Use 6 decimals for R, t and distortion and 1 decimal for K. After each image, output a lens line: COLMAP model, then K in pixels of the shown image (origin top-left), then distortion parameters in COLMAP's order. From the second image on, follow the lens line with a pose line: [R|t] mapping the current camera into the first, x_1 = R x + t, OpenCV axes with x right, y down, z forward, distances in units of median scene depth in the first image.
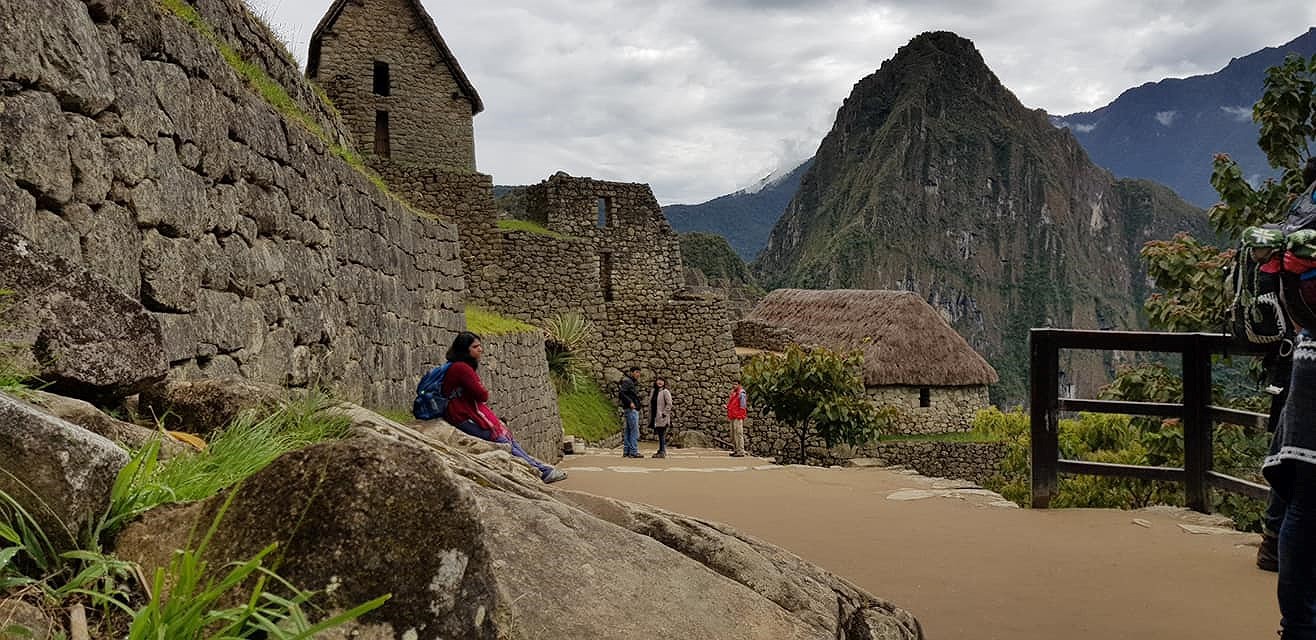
lens RADIAL K [[1016.1, 0, 679.1], [0, 1016.1, 326.4], [0, 0, 1]] dist [0.105066, -0.224291]
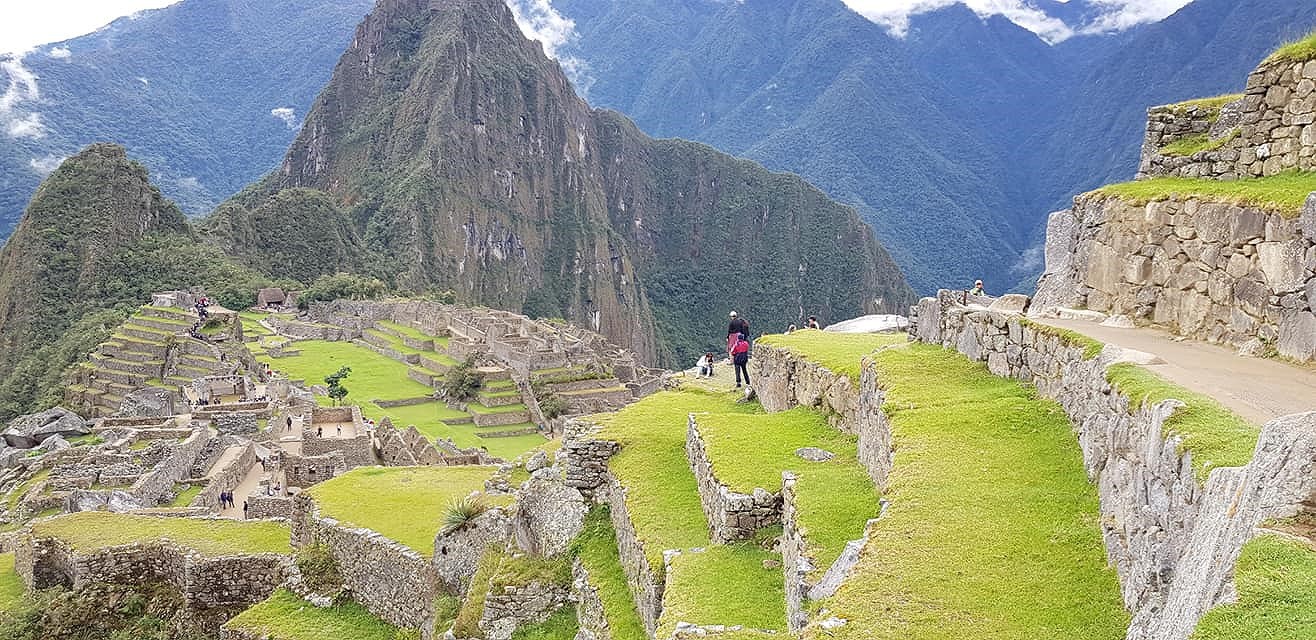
lens RADIAL K [[1001.8, 0, 664.2], [0, 1001.8, 344.0], [0, 0, 1]] dist [0.115142, -0.208768]
pose [[0.830190, -0.078212, 0.551968, -0.165591], [-0.002209, 0.989641, 0.143550, -0.065412], [-0.557477, -0.120393, 0.821416, 0.052781]]
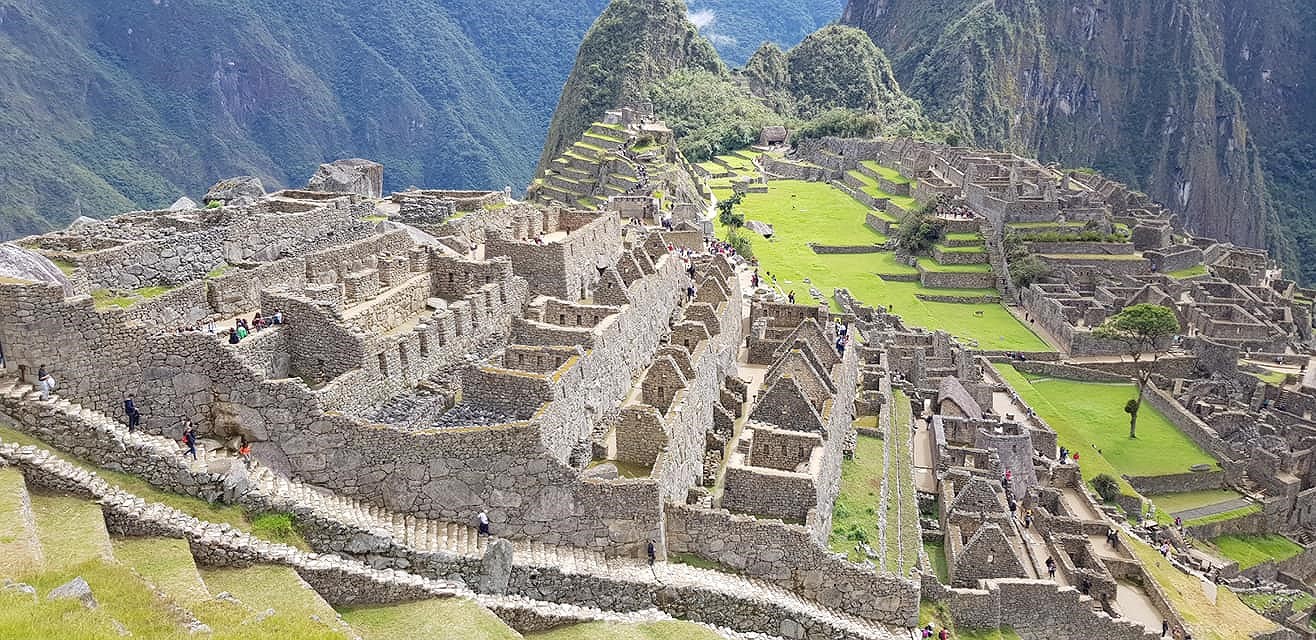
lens RADIAL K [[1031.5, 0, 660.1], [0, 1031.5, 333.0], [0, 0, 1]] dist [0.031855, -0.059629]
pose [[0.999352, -0.013958, 0.033181, -0.120861], [0.005054, 0.967040, 0.254573, -0.050577], [-0.035641, -0.254241, 0.966484, 0.088156]]
